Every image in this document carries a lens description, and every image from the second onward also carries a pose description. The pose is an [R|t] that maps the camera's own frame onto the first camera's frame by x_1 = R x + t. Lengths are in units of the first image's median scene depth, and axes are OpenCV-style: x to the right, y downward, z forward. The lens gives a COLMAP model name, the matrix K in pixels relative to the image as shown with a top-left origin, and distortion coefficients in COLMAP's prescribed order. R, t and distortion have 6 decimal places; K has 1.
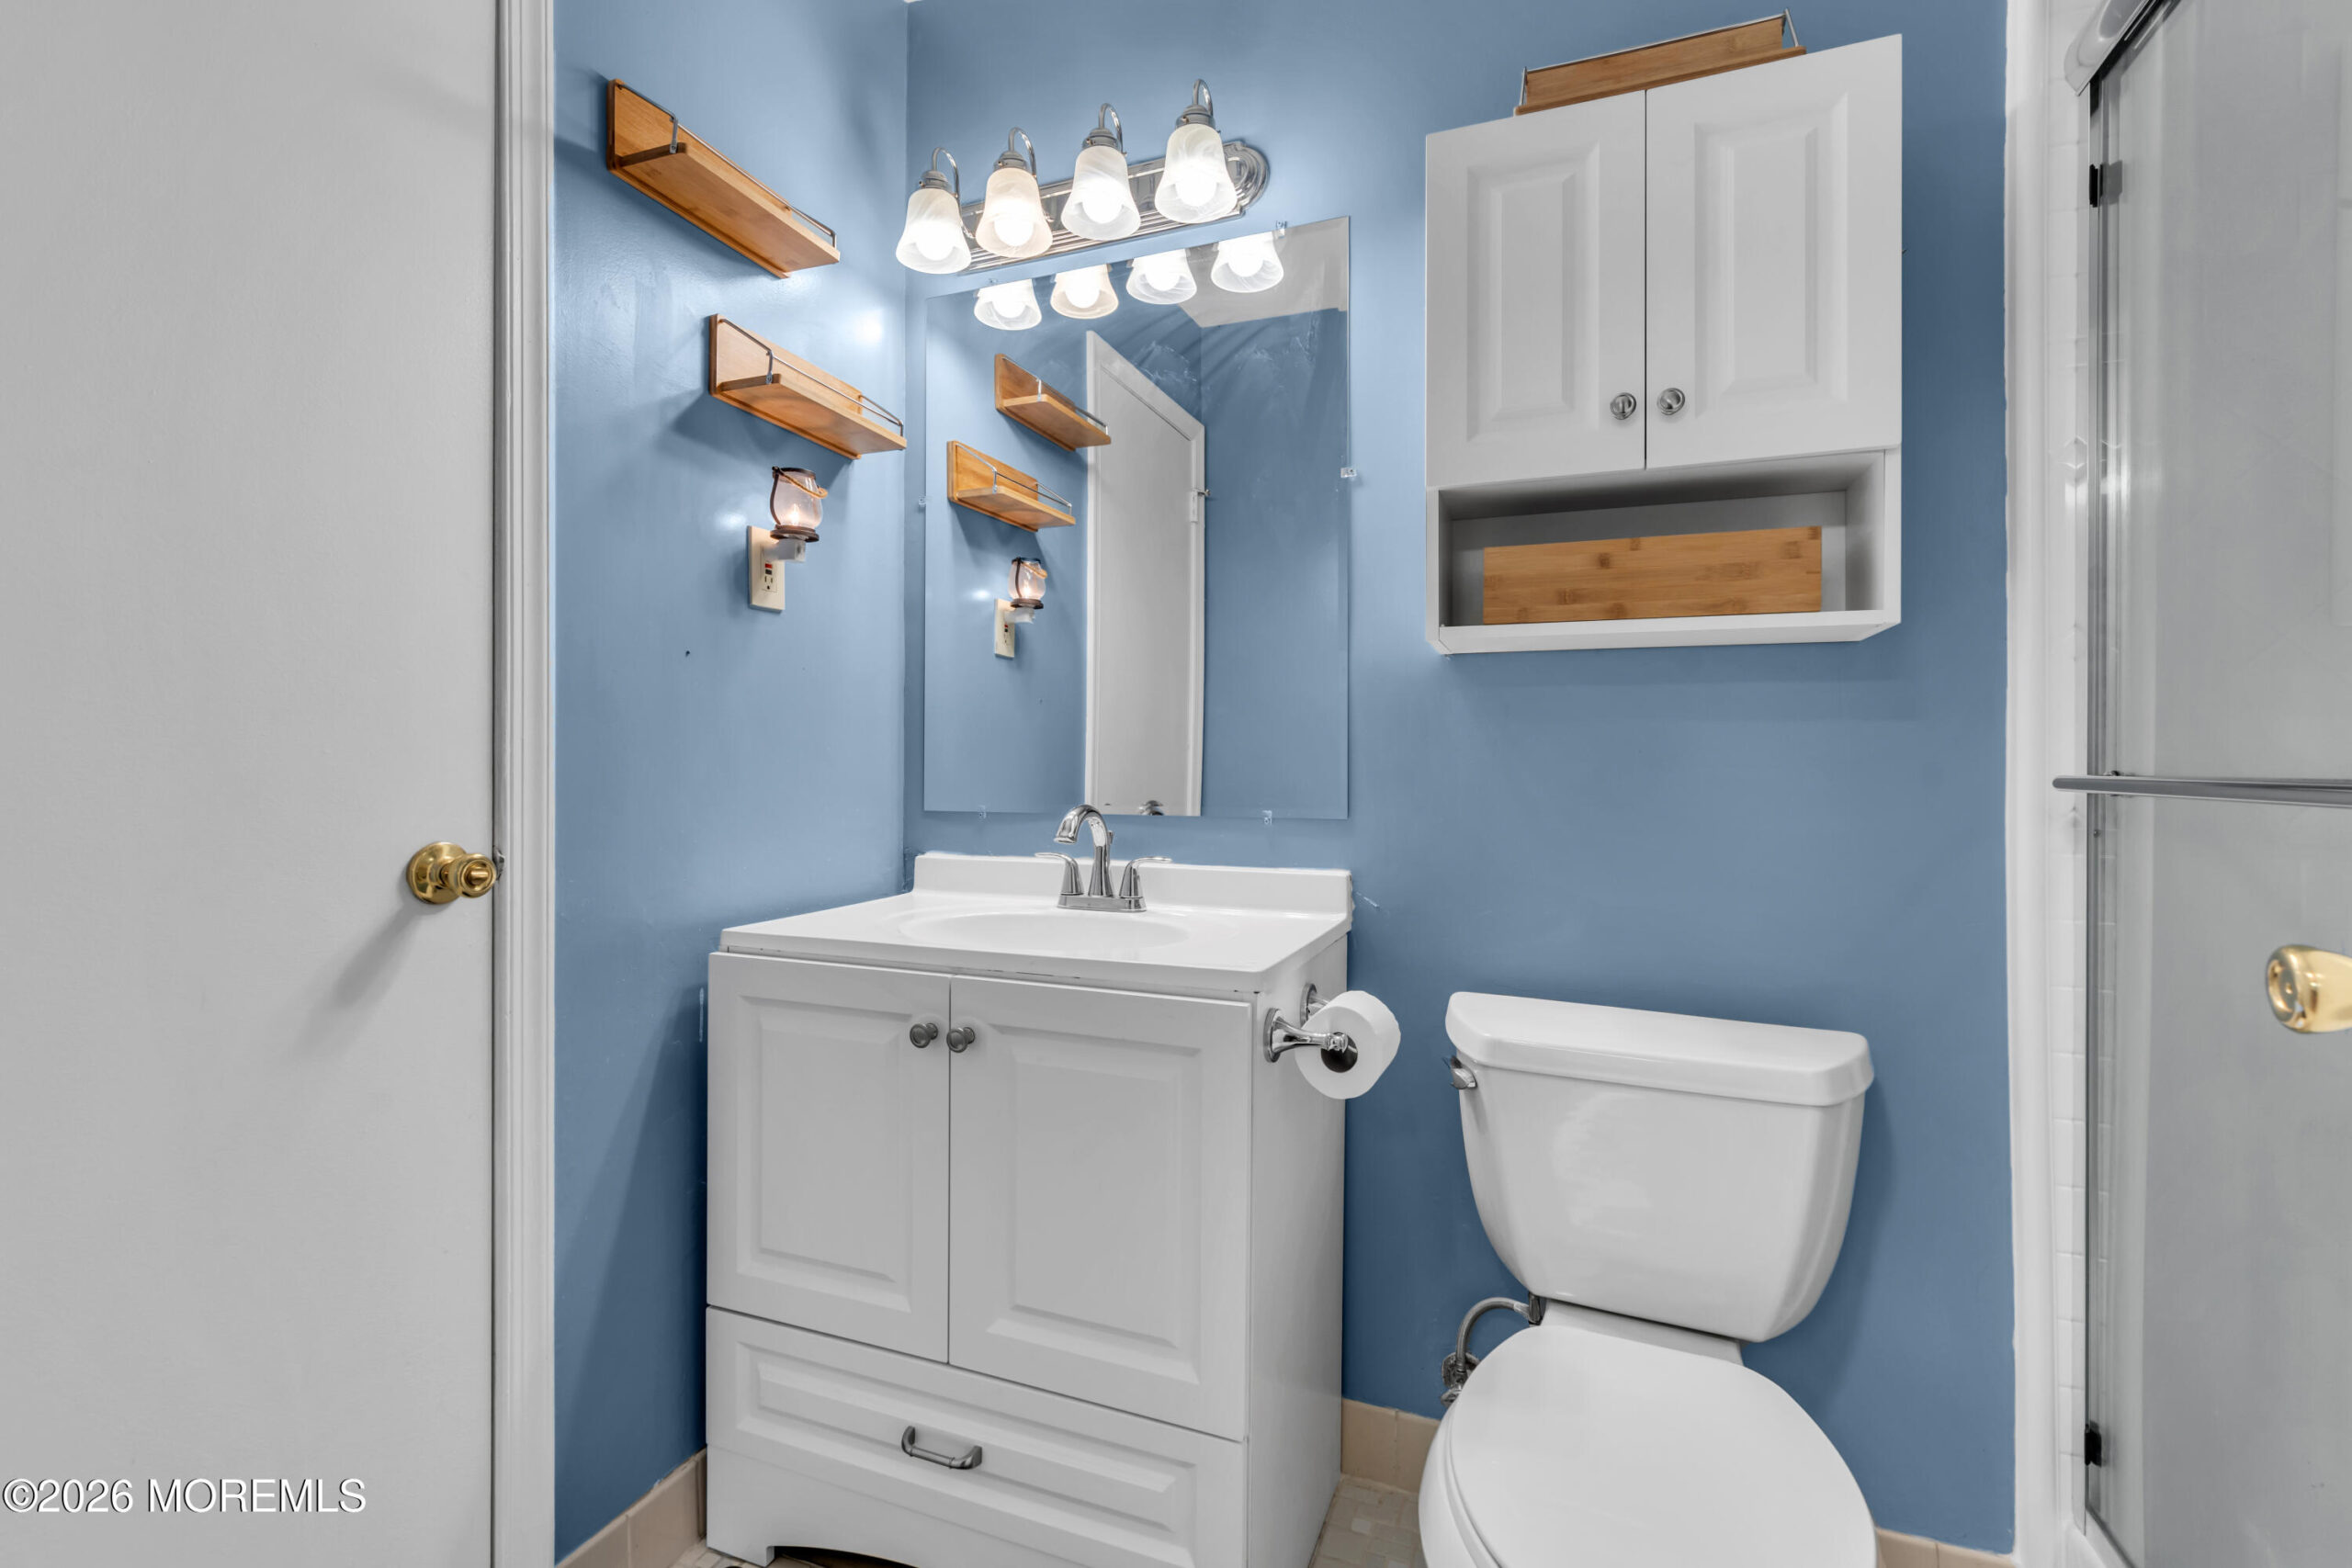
lens RADIAL K [[1064.1, 0, 1178.1], [0, 1064.1, 769.6], [0, 0, 1]] dist [-0.011386, 0.004496]
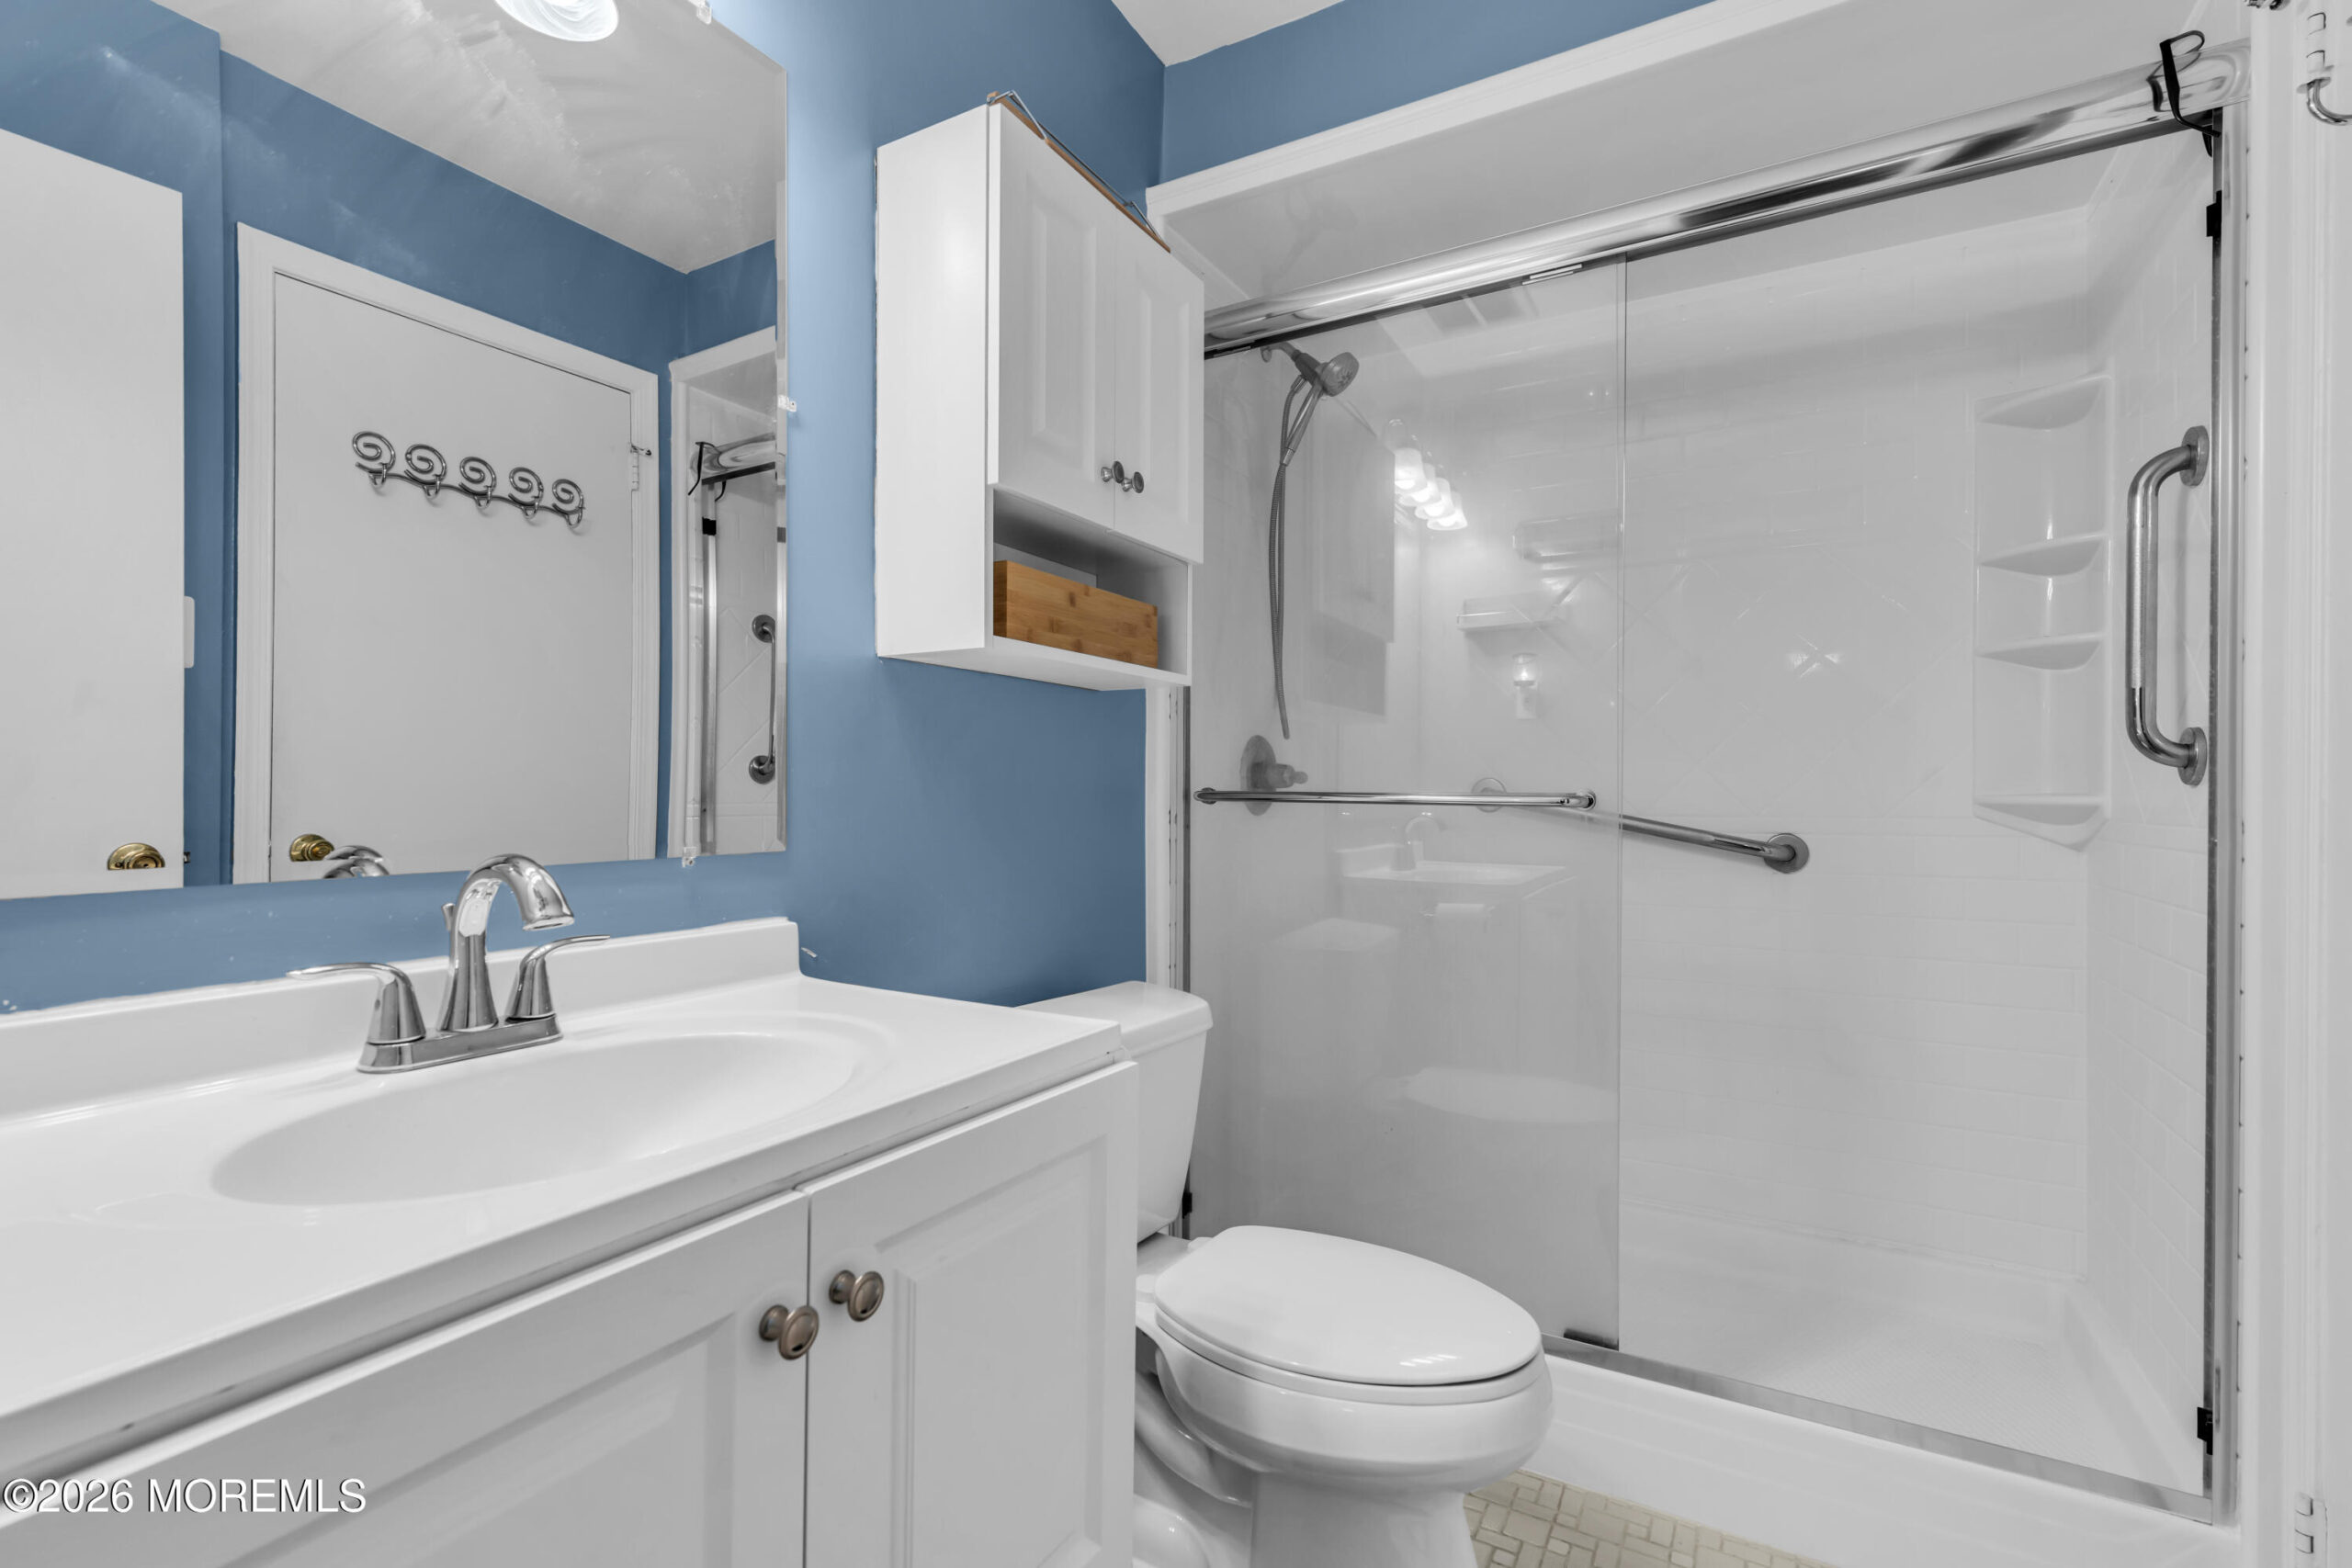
lens RADIAL K [[1064.1, 0, 1179.3], [0, 1064.1, 798.0], [0, 0, 1]] dist [-0.011386, 0.004496]
pose [[0.167578, -0.006123, 0.985840, -0.639152], [-0.004183, 0.999967, 0.006922, -0.000367], [-0.985850, -0.005284, 0.167547, 0.686726]]
